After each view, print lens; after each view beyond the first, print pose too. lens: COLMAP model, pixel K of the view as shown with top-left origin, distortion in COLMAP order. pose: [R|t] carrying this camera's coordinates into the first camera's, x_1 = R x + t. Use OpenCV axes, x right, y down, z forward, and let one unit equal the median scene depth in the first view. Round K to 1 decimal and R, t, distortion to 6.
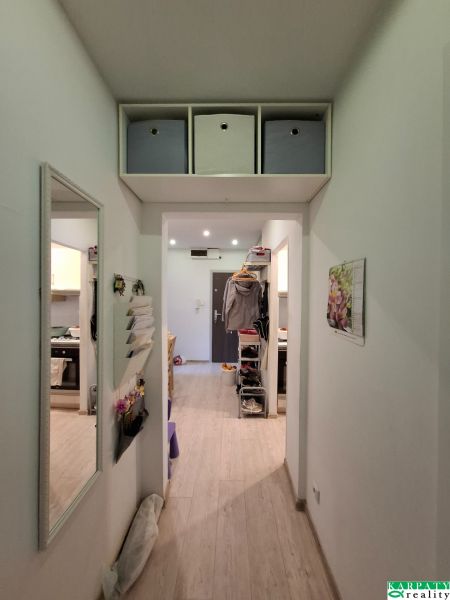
lens RADIAL K [[237.7, 0, 224.2], [0, 237.7, 297.7], [0, 0, 1]] dist [-0.004131, 0.000950]
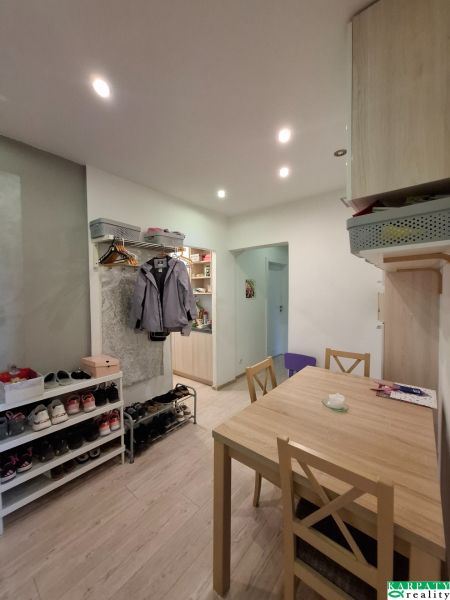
lens RADIAL K [[237.7, 0, 228.6], [0, 237.7, 299.2], [0, 0, 1]] dist [-0.004131, 0.000950]
pose [[-0.793912, -0.018134, 0.607762, -0.318259], [0.009801, 0.999044, 0.042611, 0.000336], [-0.607953, 0.039786, -0.792975, 0.896089]]
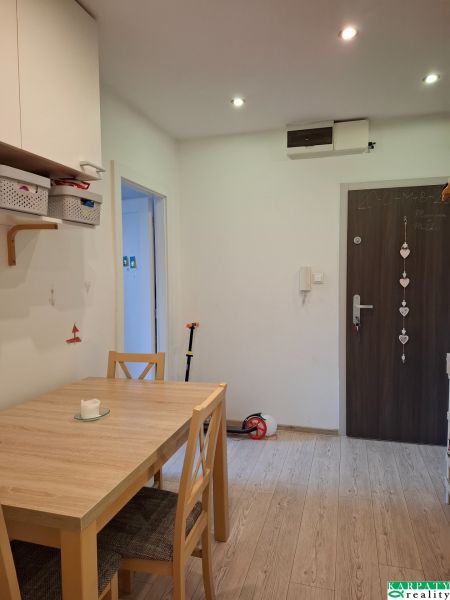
lens RADIAL K [[413.8, 0, 228.9], [0, 413.8, 302.0], [0, 0, 1]] dist [0.054704, -0.028190]
pose [[0.969903, -0.001704, -0.243486, -0.071245], [0.016828, 0.998054, 0.060048, 0.021384], [0.242910, -0.062338, 0.968044, 0.340466]]
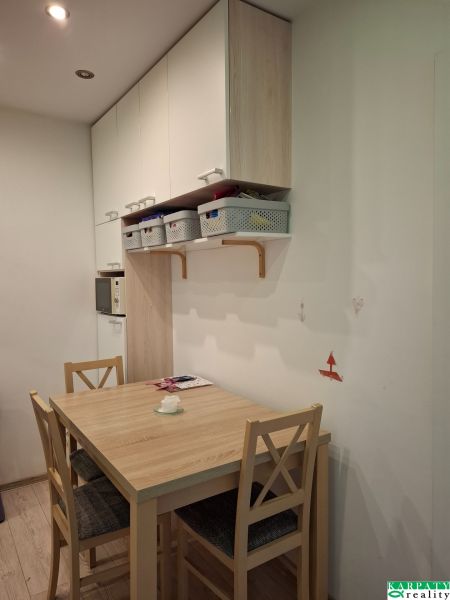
lens RADIAL K [[413.8, 0, 229.5], [0, 413.8, 298.1], [0, 0, 1]] dist [0.054704, -0.028190]
pose [[-0.806932, 0.028058, -0.589978, -0.082361], [0.001287, 0.998952, 0.045747, 0.010055], [0.590643, 0.036155, -0.806122, 0.953955]]
